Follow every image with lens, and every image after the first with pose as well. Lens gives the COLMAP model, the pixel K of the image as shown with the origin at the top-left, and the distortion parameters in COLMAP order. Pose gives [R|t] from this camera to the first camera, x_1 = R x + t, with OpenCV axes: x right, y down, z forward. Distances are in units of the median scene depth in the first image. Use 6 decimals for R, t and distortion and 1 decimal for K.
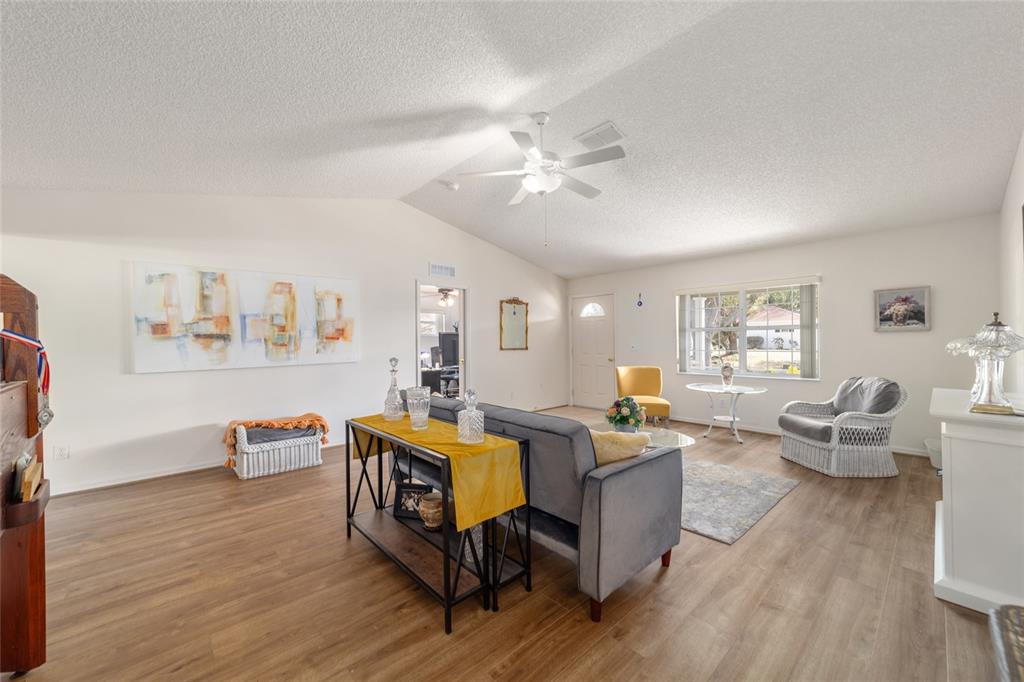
lens RADIAL K [[393.1, 0, 508.4], [0, 393.1, 340.2], [0, 0, 1]] dist [-0.010912, 0.004222]
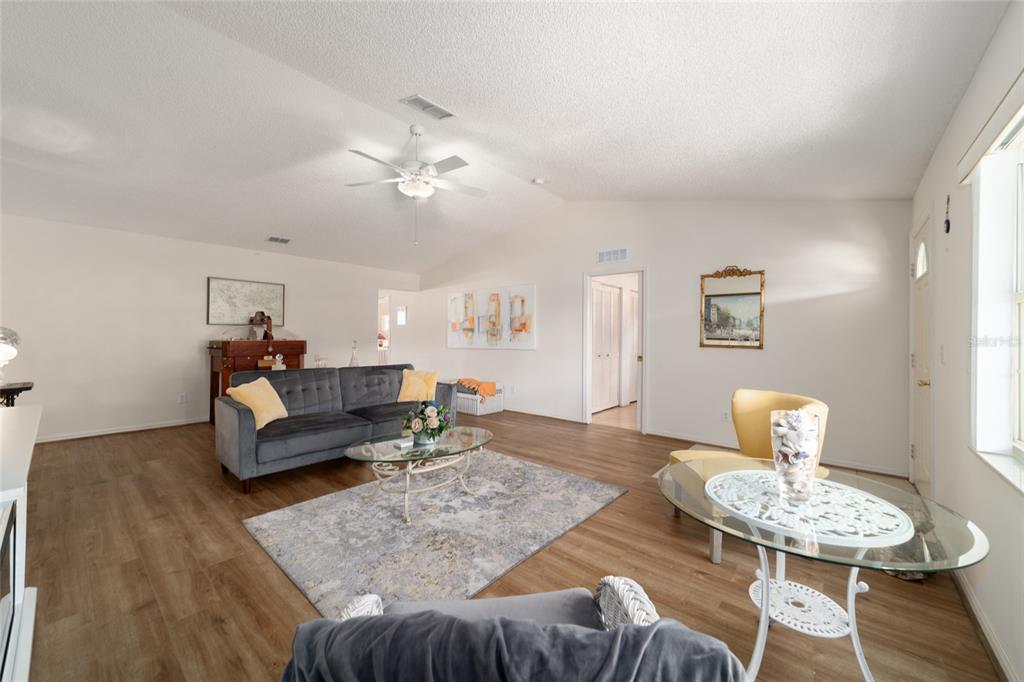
lens RADIAL K [[393.1, 0, 510.9], [0, 393.1, 339.3], [0, 0, 1]] dist [-0.010912, 0.004222]
pose [[0.125796, 0.017695, -0.991898, 0.935801], [-0.005689, 0.999837, 0.017115, 0.002514], [0.992040, 0.003490, 0.125877, 0.873140]]
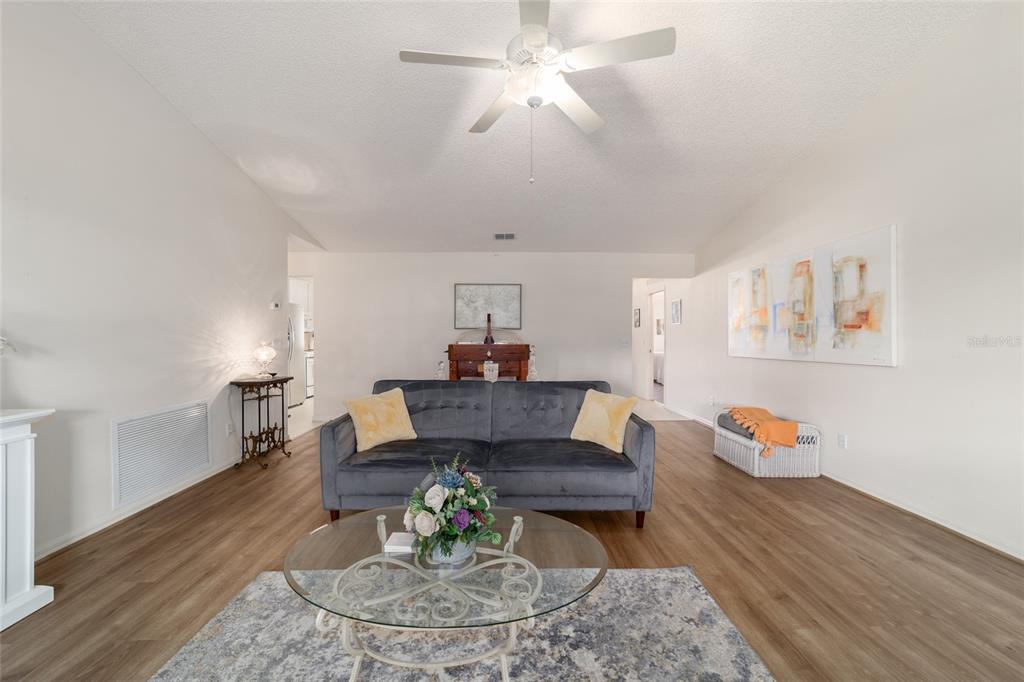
lens RADIAL K [[393.1, 0, 510.4], [0, 393.1, 340.1], [0, 0, 1]] dist [-0.010912, 0.004222]
pose [[-0.654558, 0.014260, -0.755877, 0.466525], [0.007647, 0.999896, 0.012242, 0.005705], [0.755973, 0.002233, -0.654599, 1.076653]]
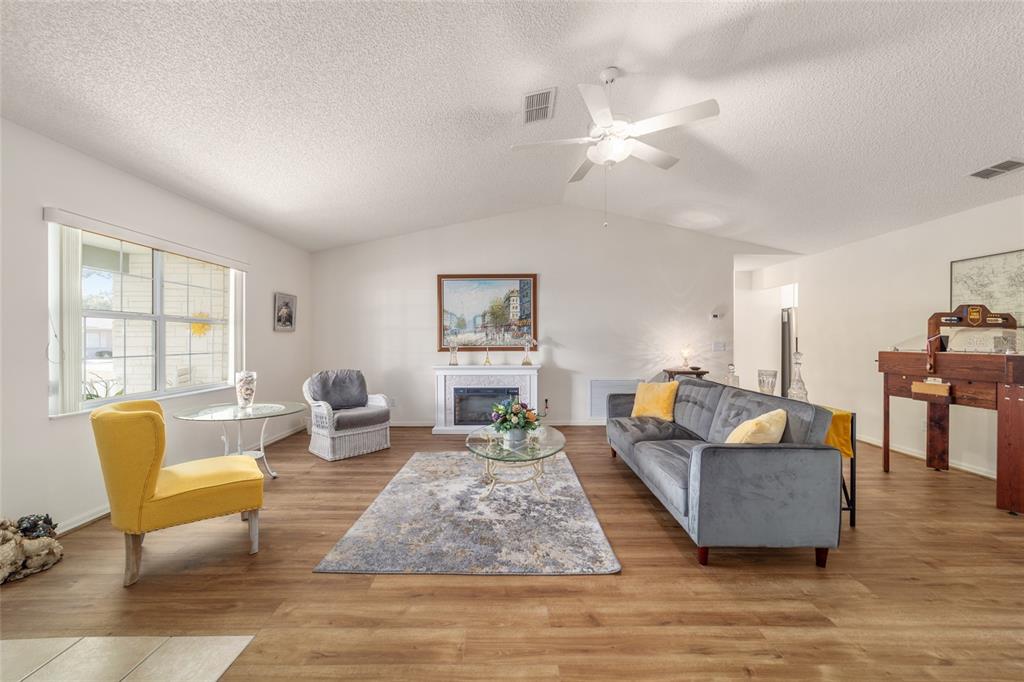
lens RADIAL K [[393.1, 0, 509.5], [0, 393.1, 340.6], [0, 0, 1]] dist [-0.010912, 0.004222]
pose [[-0.744166, 0.004728, 0.667978, -0.244904], [0.001351, 0.999984, -0.005573, 0.011366], [-0.667994, -0.003244, -0.744160, 1.374957]]
